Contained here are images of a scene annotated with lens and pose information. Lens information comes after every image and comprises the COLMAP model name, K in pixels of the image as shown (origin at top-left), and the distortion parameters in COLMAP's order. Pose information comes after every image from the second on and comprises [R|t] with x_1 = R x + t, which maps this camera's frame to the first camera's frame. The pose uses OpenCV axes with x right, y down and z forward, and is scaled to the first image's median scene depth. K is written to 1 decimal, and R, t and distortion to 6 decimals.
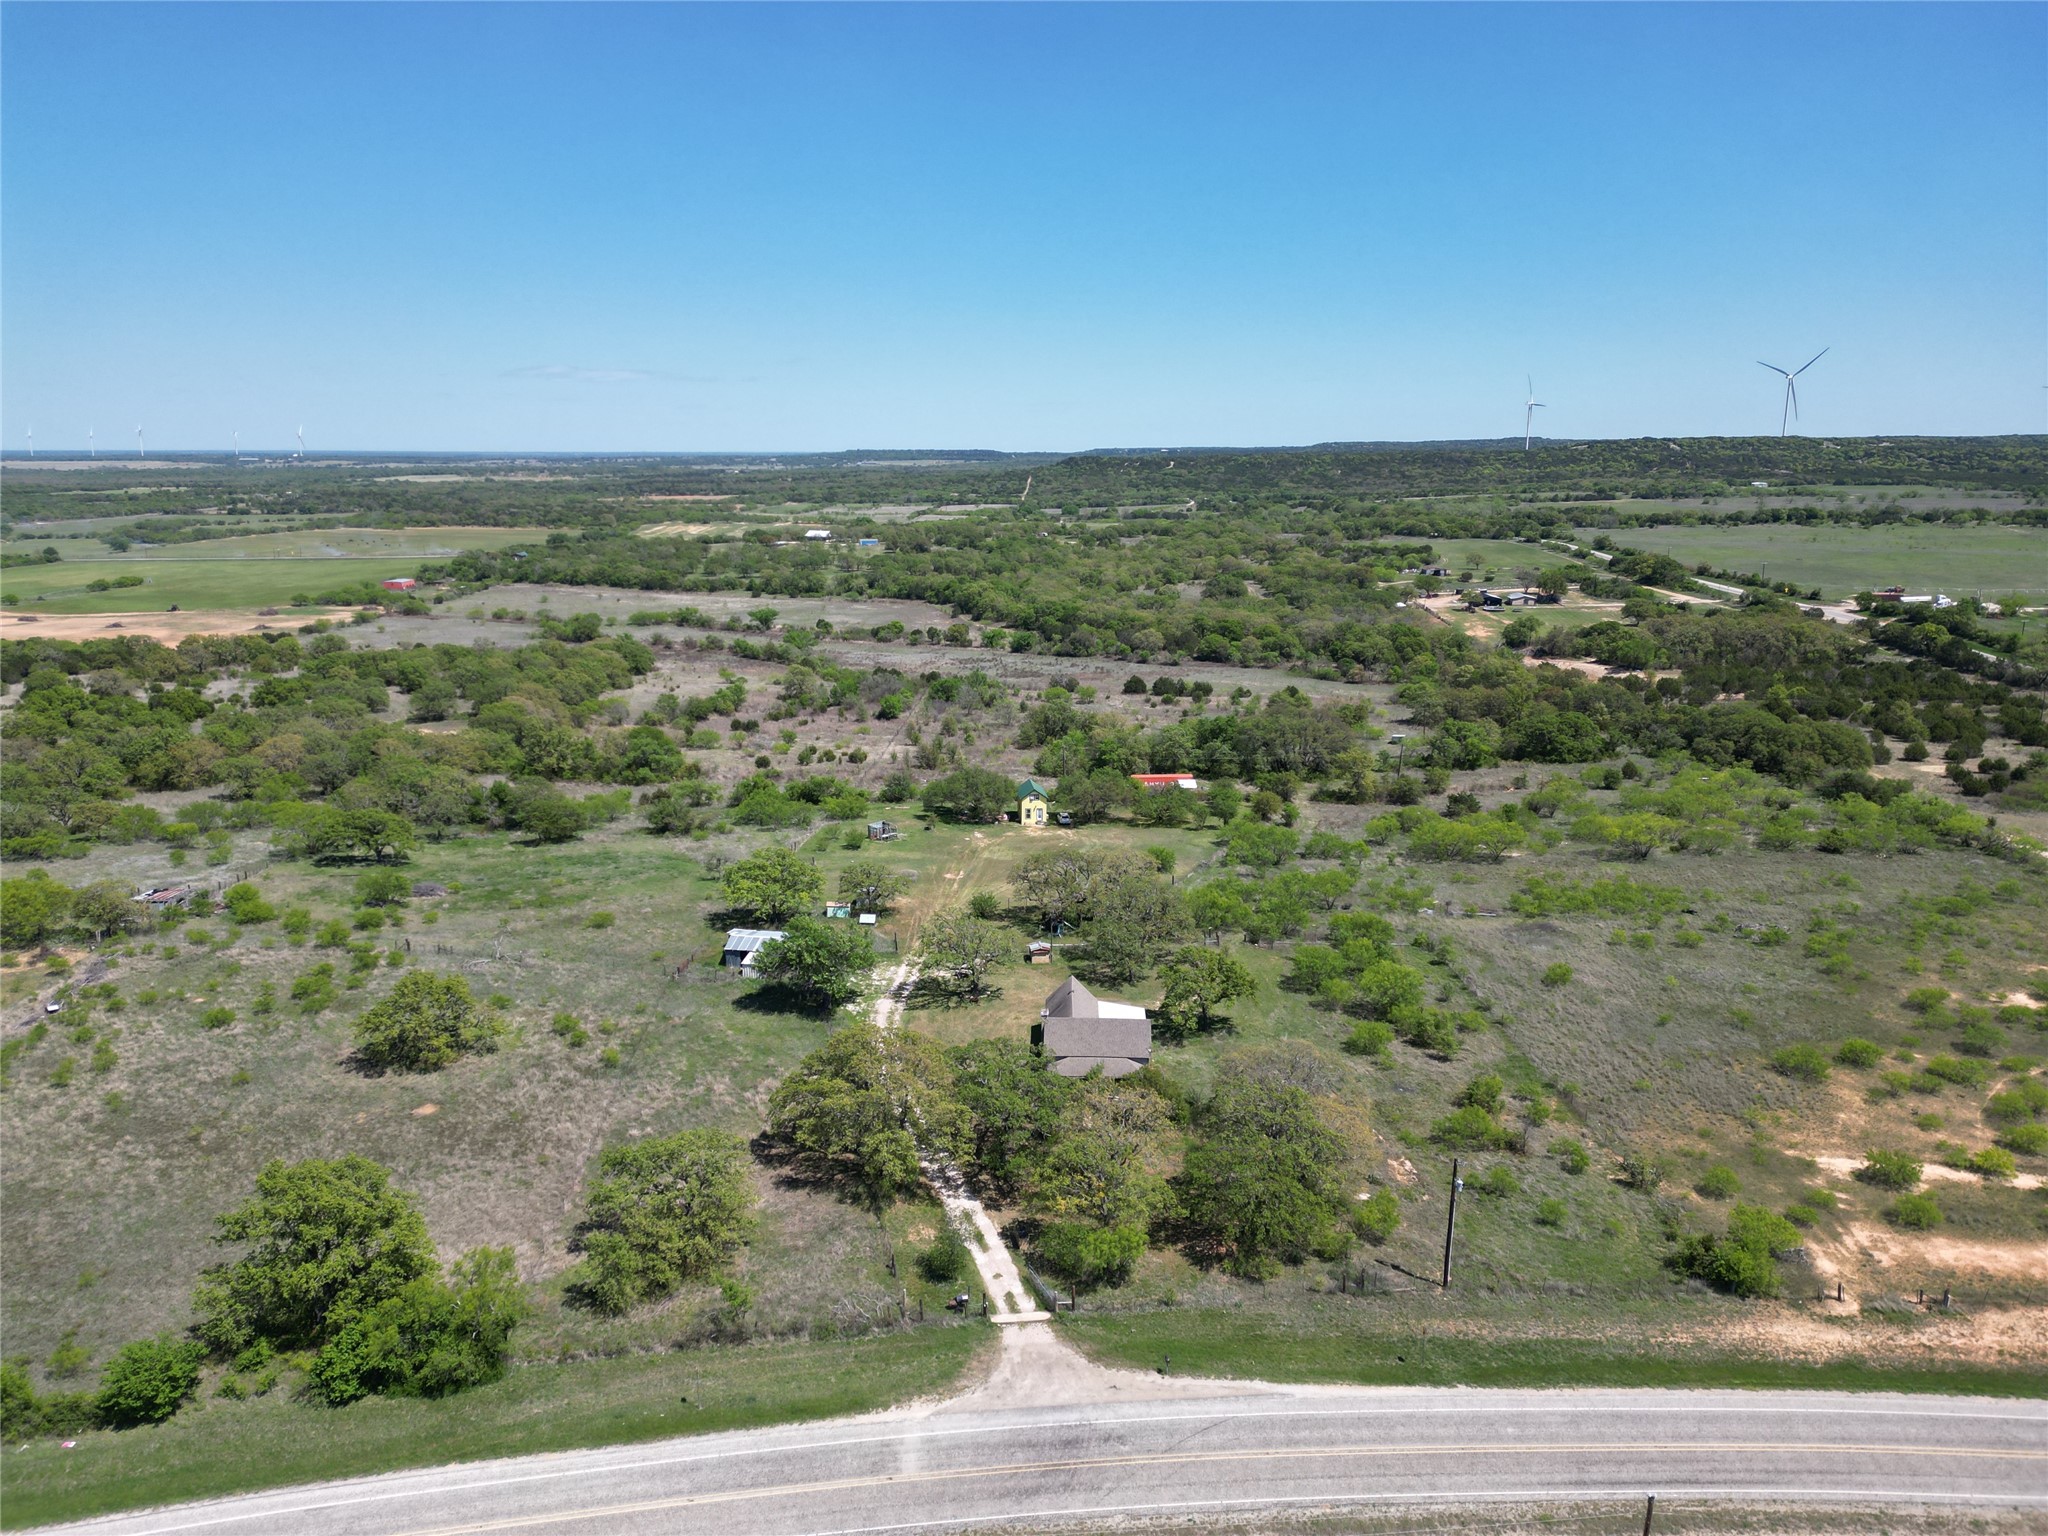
lens RADIAL K [[1419.9, 0, 1009.0], [0, 1419.9, 770.7], [0, 0, 1]] dist [0.063912, -0.043656]
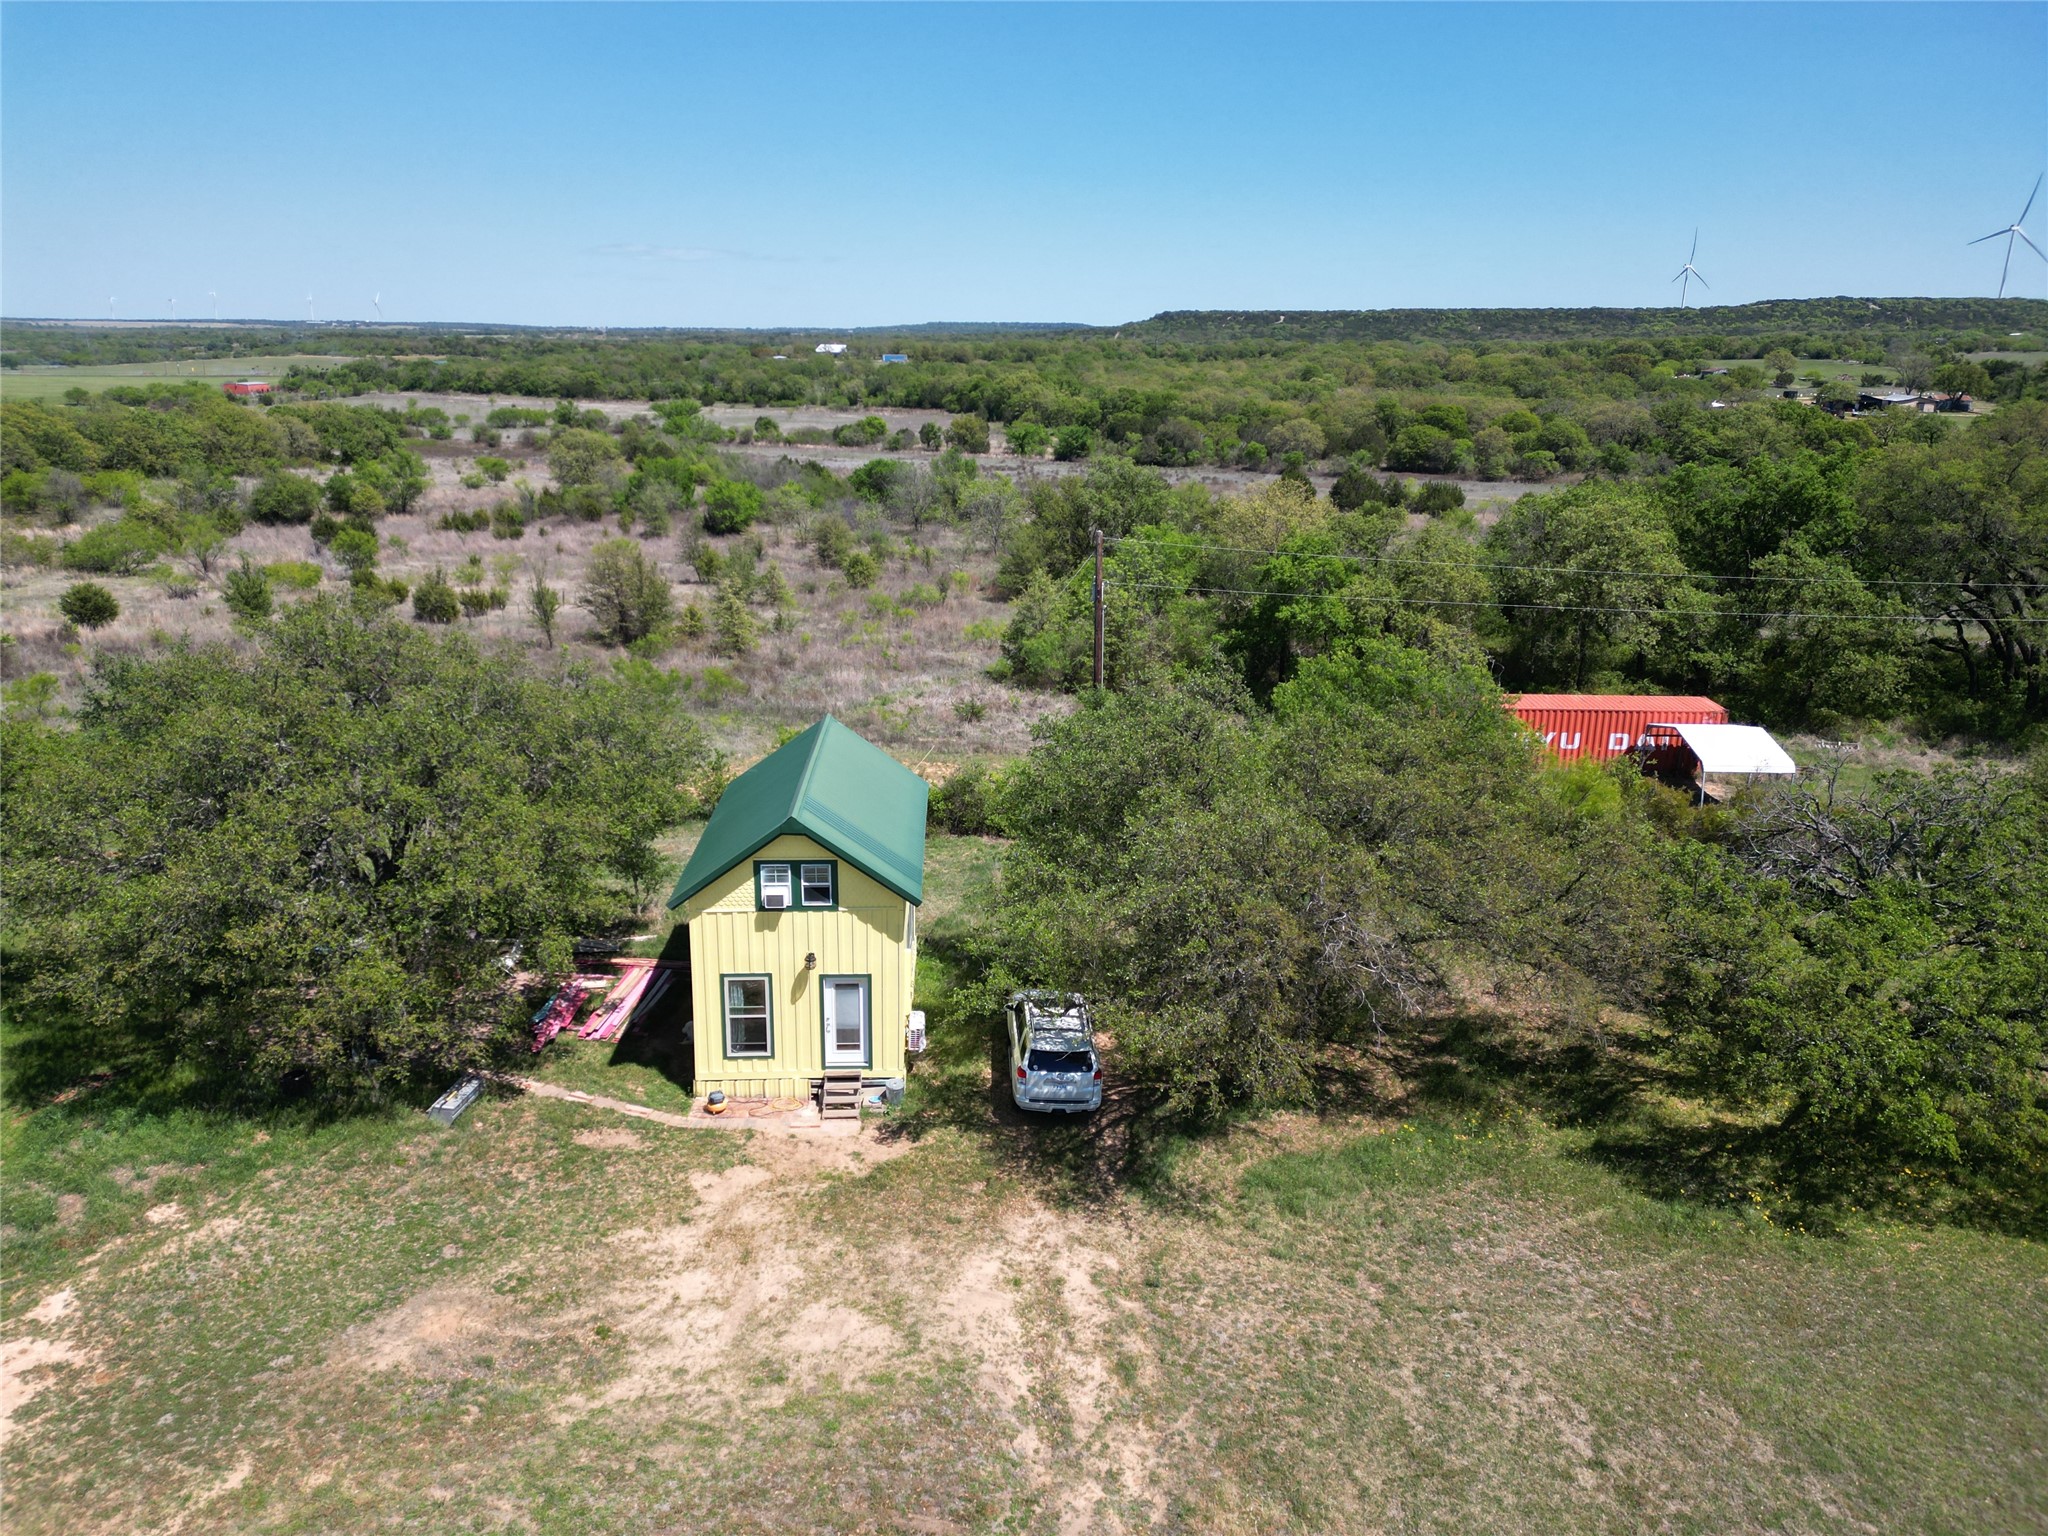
lens RADIAL K [[1419.9, 0, 1009.0], [0, 1419.9, 770.7], [0, 0, 1]] dist [0.063912, -0.043656]
pose [[0.997993, 0.031918, -0.054694, 0.019148], [-0.027812, 0.996852, 0.074243, 0.000129], [0.056891, -0.072573, 0.995739, 0.412691]]
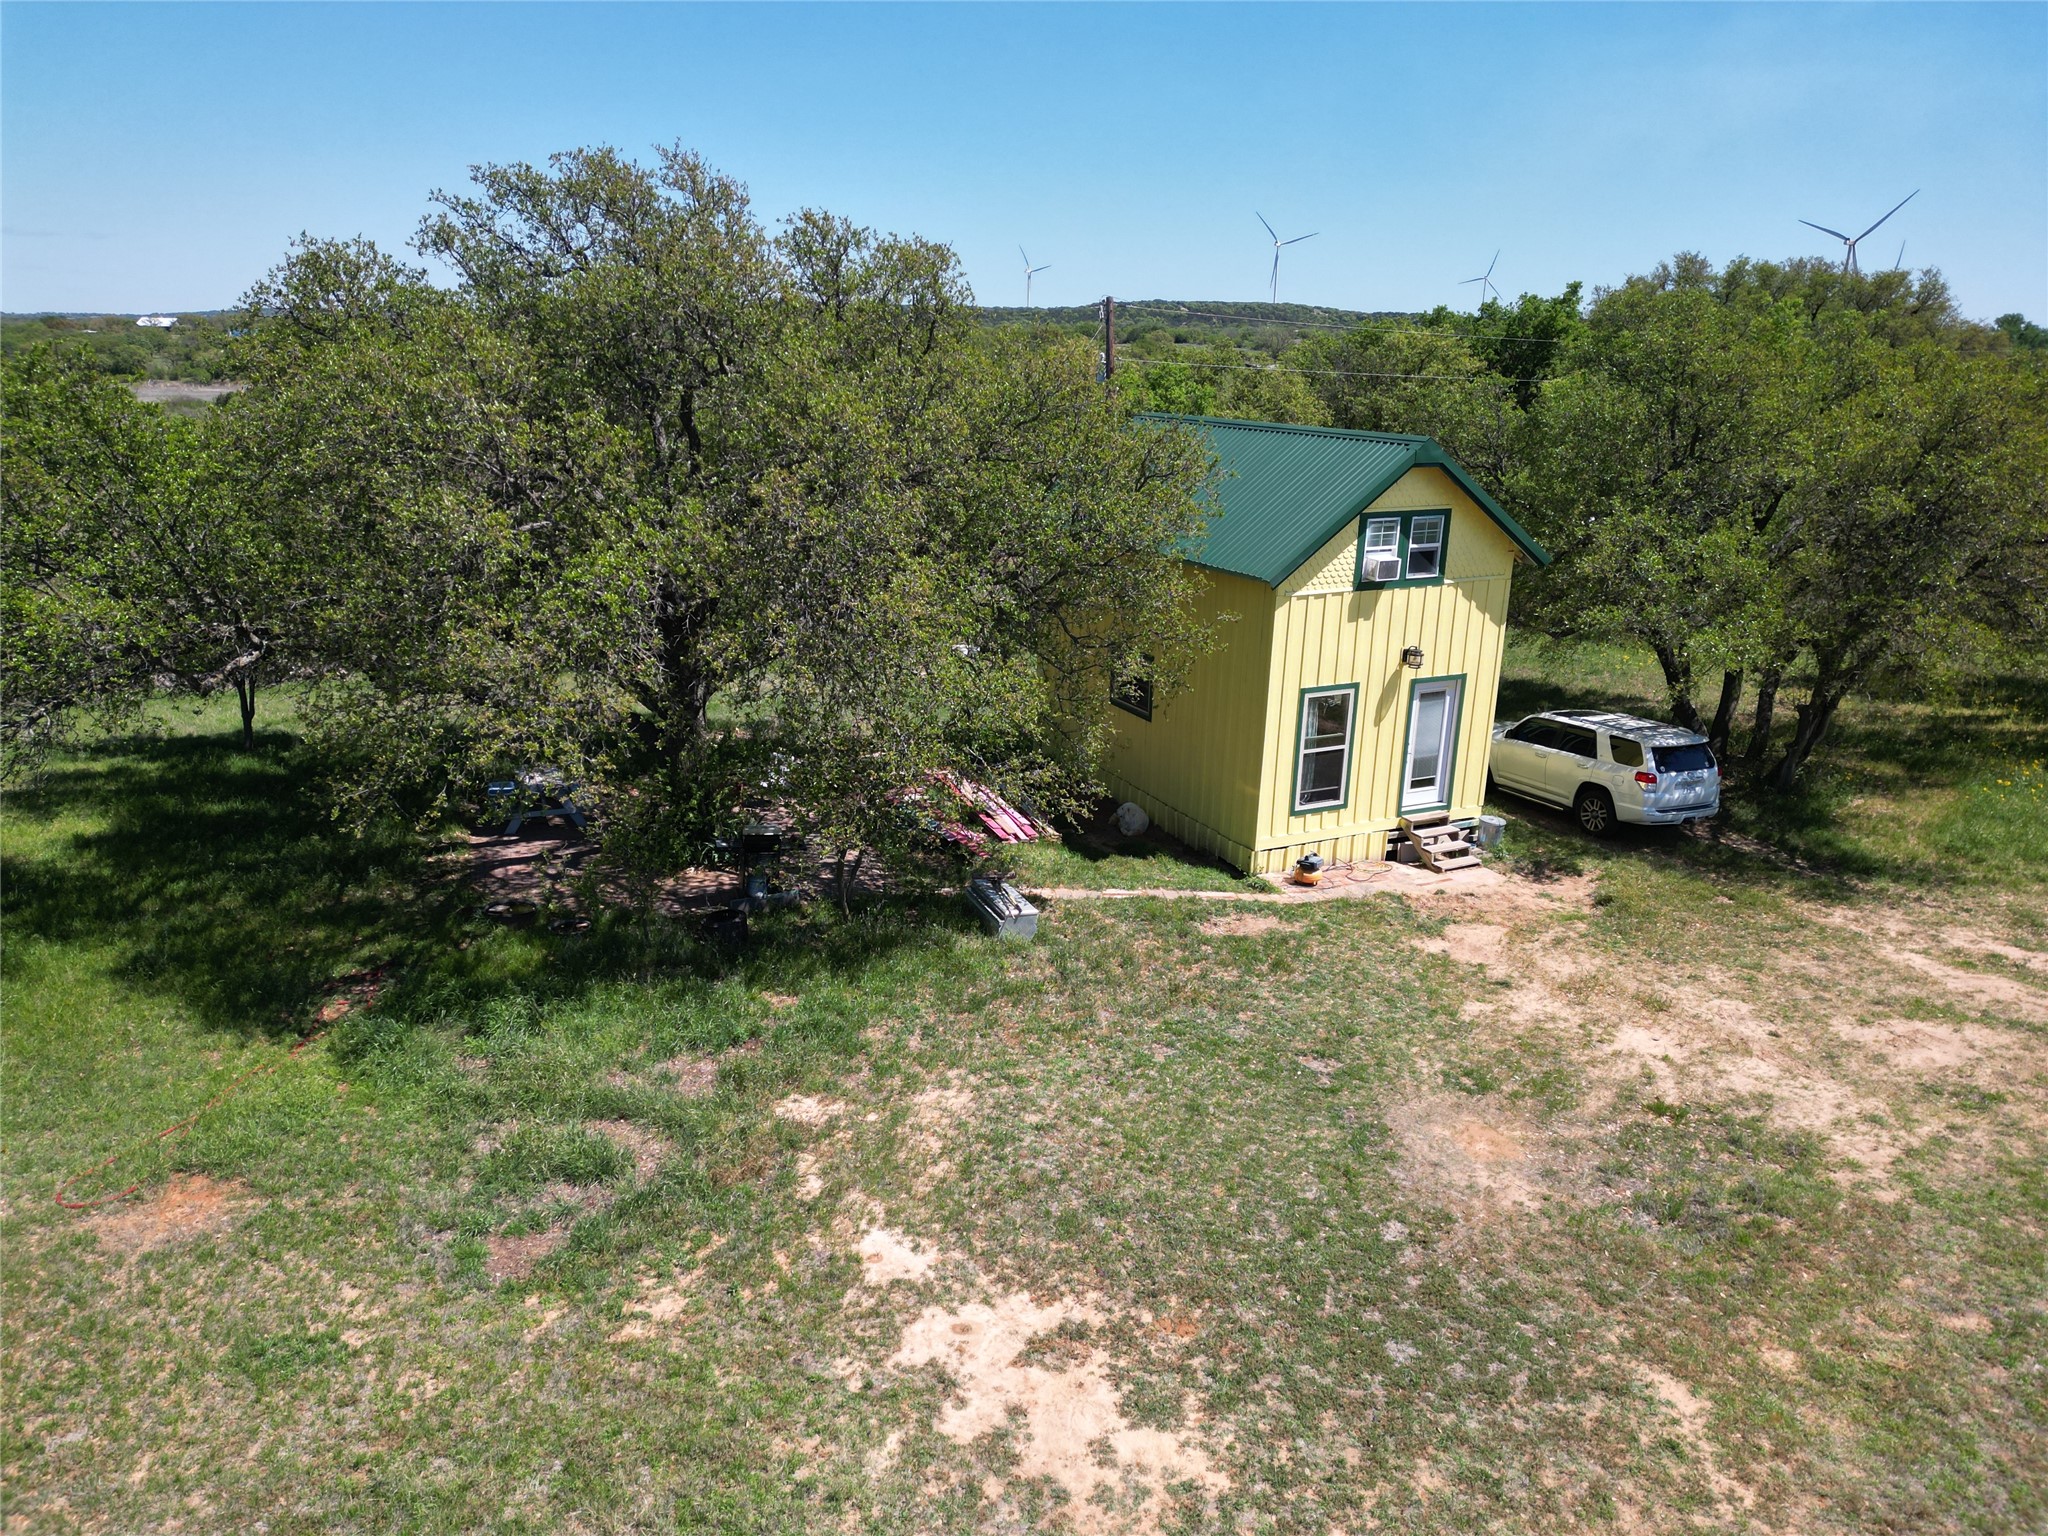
lens RADIAL K [[1419.9, 0, 1009.0], [0, 1419.9, 770.7], [0, 0, 1]] dist [0.063912, -0.043656]
pose [[0.936987, -0.079199, 0.340268, -0.015544], [0.057831, 0.995690, 0.072503, 0.011278], [-0.344543, -0.048256, 0.937529, 0.432534]]
